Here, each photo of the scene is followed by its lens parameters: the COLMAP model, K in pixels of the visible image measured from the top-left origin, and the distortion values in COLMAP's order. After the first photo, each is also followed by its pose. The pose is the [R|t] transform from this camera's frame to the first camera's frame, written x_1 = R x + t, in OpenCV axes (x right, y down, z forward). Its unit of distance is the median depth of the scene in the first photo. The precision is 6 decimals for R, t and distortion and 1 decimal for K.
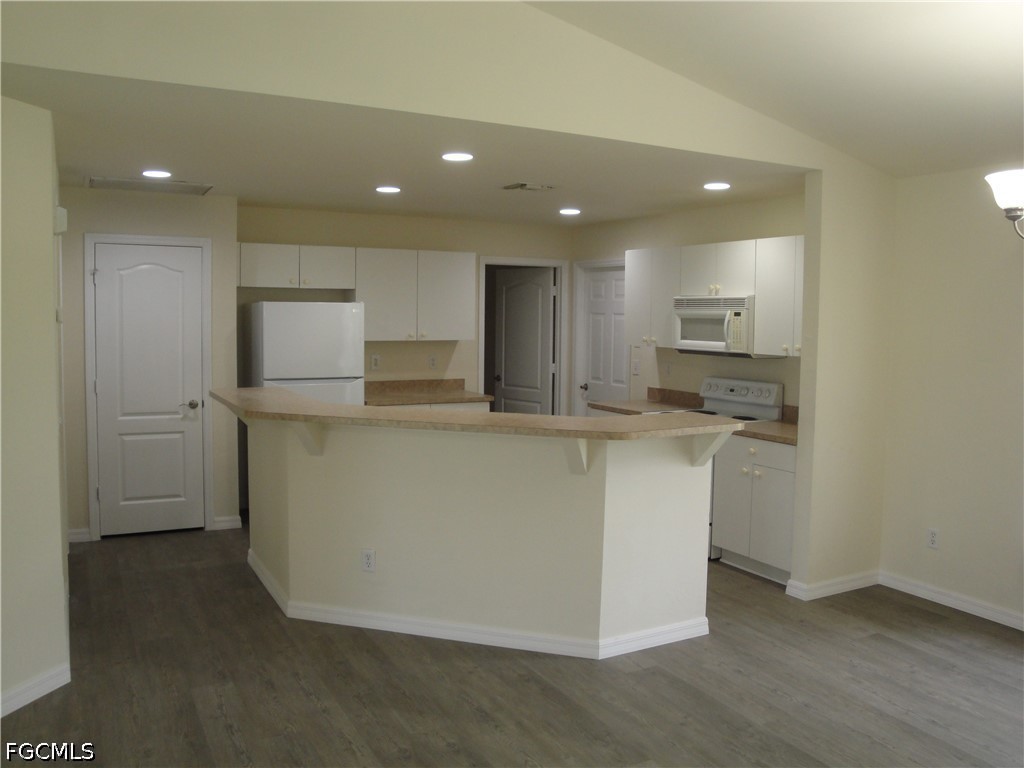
lens RADIAL K [[847.3, 0, 512.0], [0, 847.3, 384.0], [0, 0, 1]] dist [-0.184278, 0.209091]
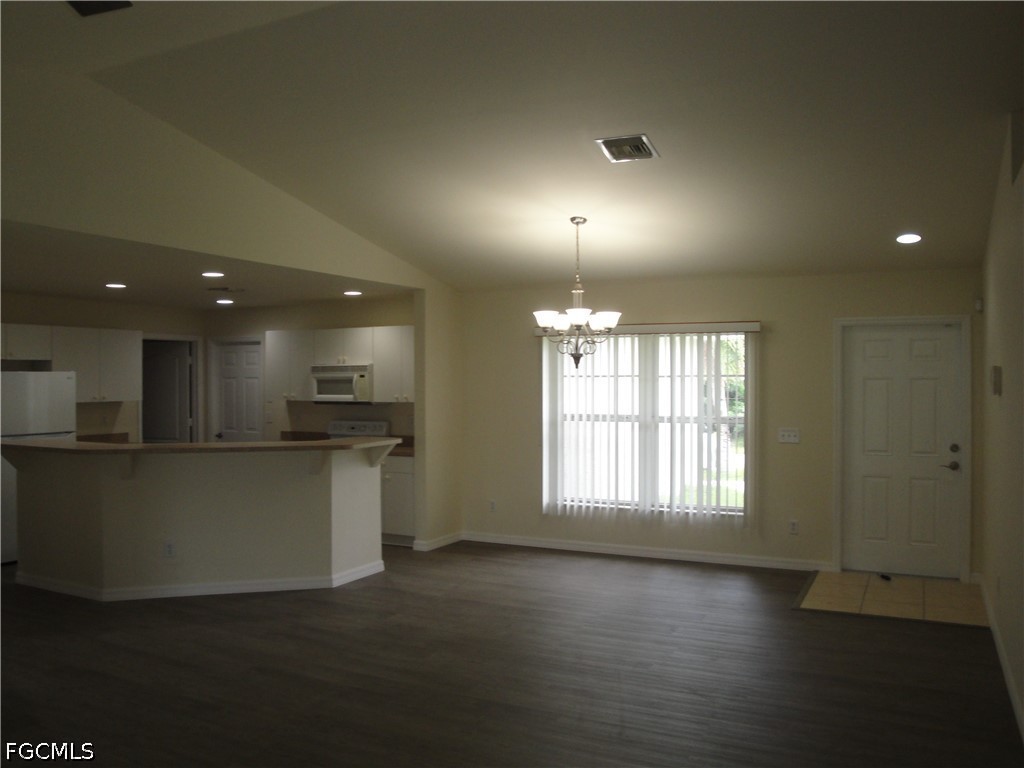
lens RADIAL K [[847.3, 0, 512.0], [0, 847.3, 384.0], [0, 0, 1]] dist [-0.184278, 0.209091]
pose [[0.823410, -0.018794, 0.567136, -0.357905], [0.060340, 0.996685, -0.054578, 0.029206], [-0.564230, 0.079162, 0.821814, -0.390939]]
